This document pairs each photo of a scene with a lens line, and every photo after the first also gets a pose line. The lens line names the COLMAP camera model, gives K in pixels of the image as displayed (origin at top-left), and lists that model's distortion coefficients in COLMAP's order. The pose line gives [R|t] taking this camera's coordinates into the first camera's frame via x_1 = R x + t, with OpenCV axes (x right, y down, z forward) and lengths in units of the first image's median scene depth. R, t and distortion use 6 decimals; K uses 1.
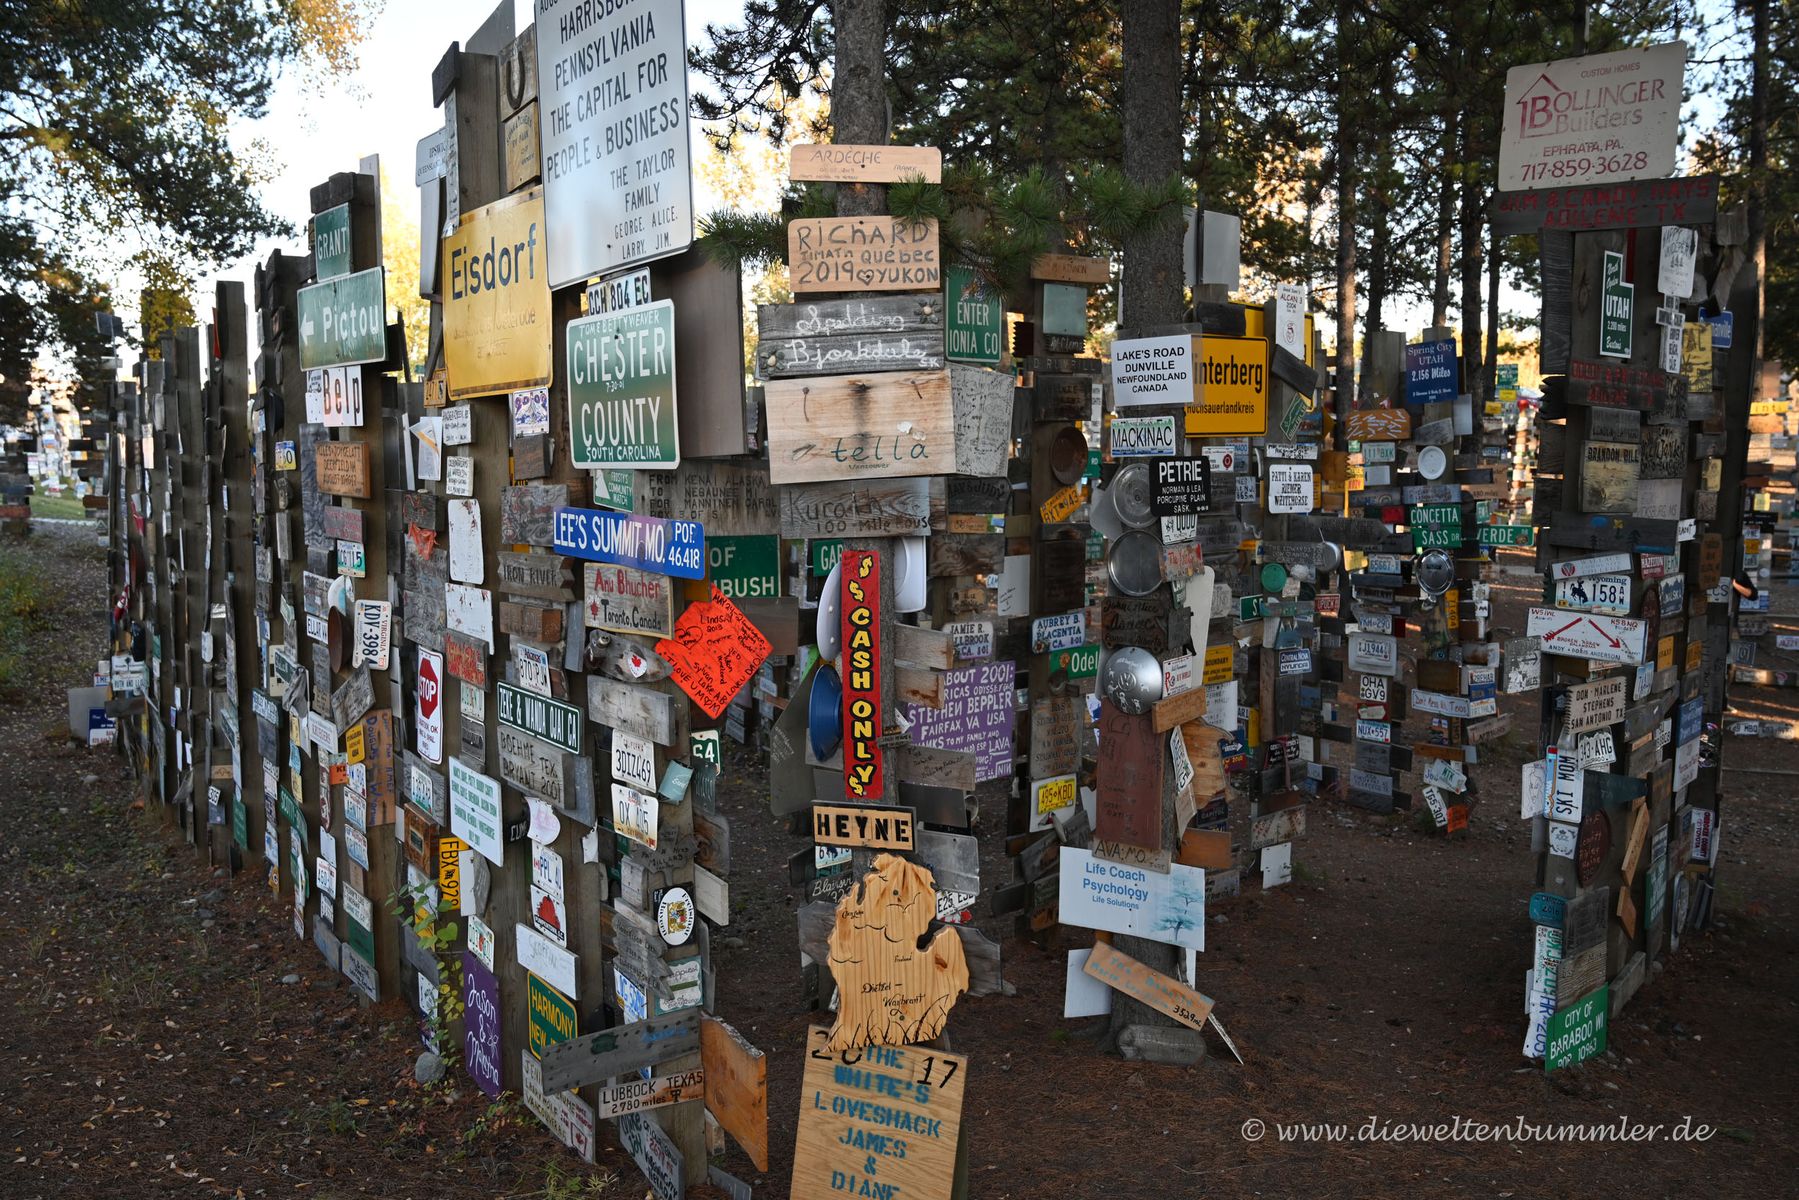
lens RADIAL K [[1485.3, 0, 898.3], [0, 1485.3, 603.6], [0, 0, 1]] dist [-0.015118, -0.001450]
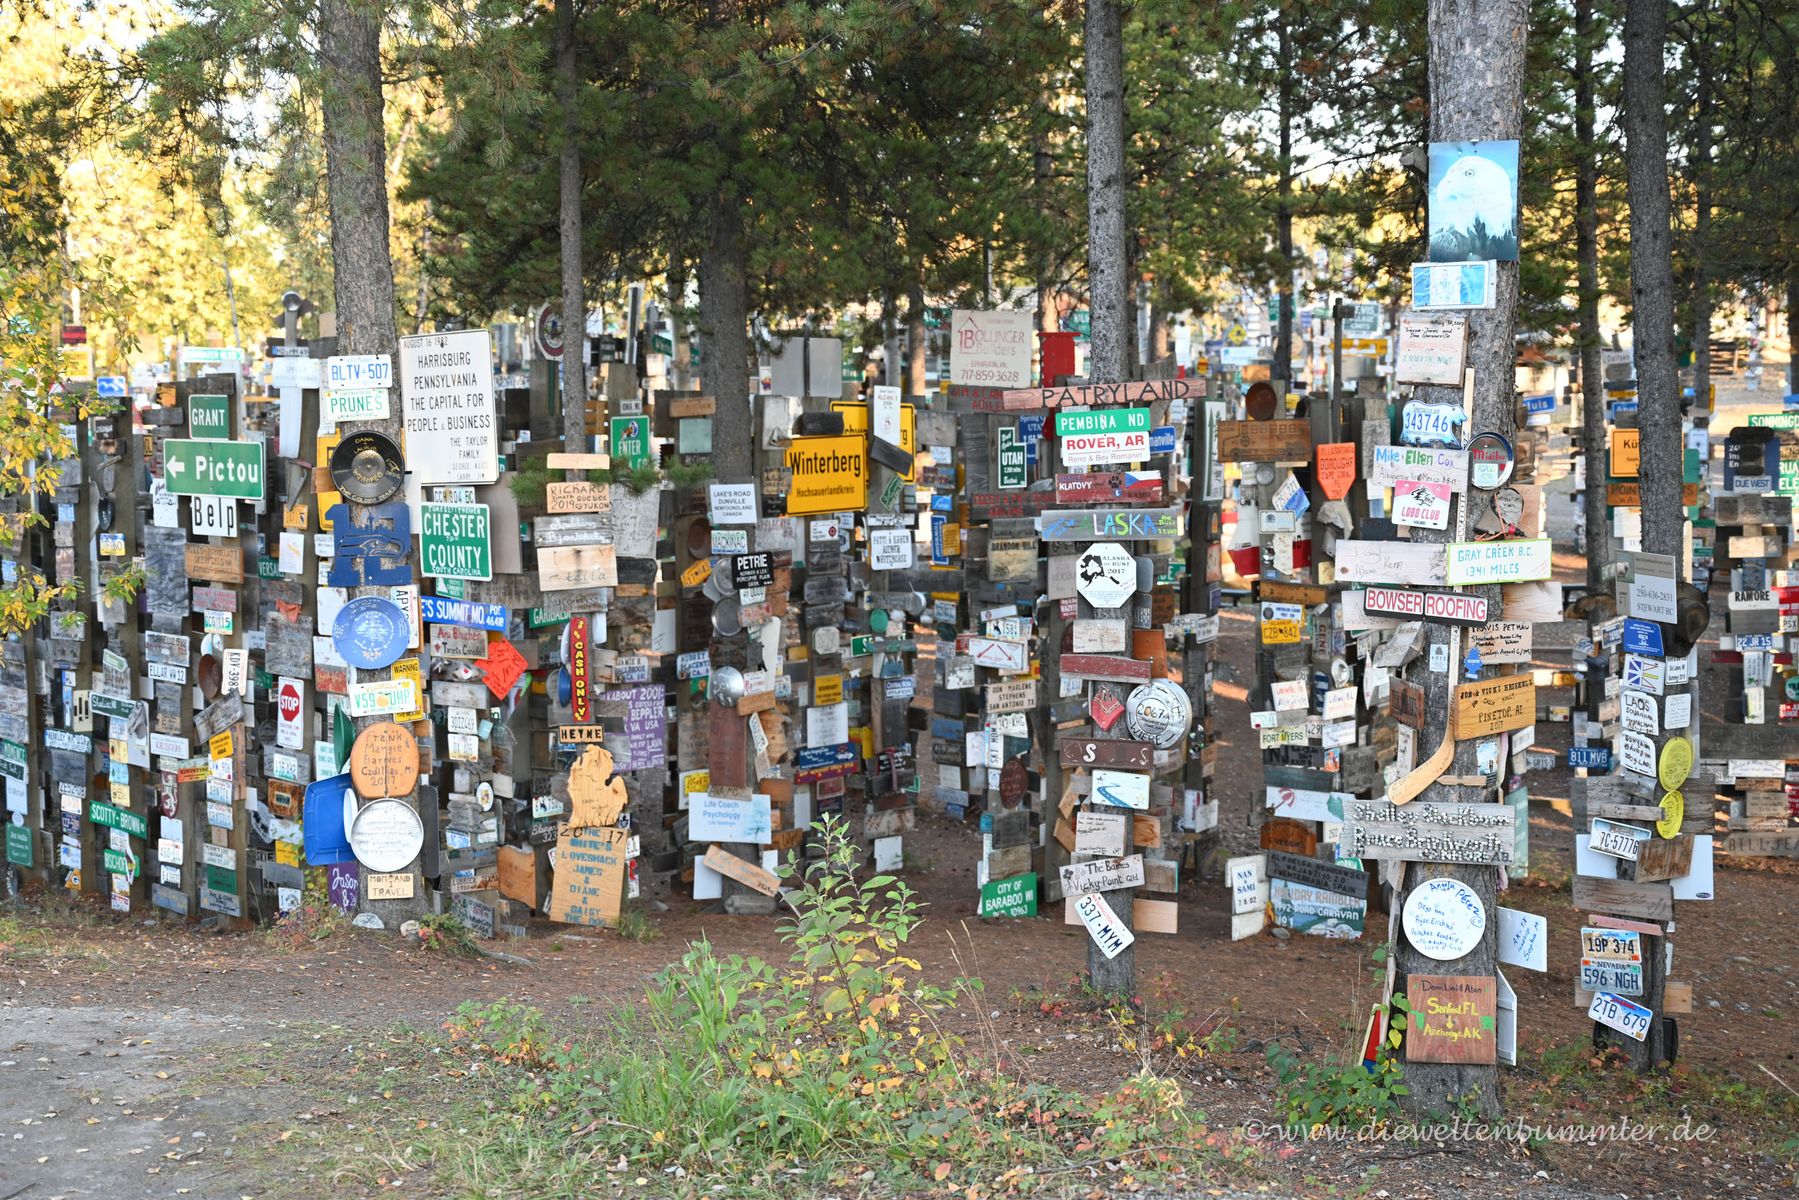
lens RADIAL K [[2757.7, 0, 902.1], [0, 2757.7, 602.1], [0, 0, 1]] dist [-0.037340, 0.000000]
pose [[0.990595, -0.018743, 0.135536, -0.065927], [0.021906, 0.999520, -0.021884, 0.028678], [-0.135061, 0.024647, 0.990531, -2.081218]]
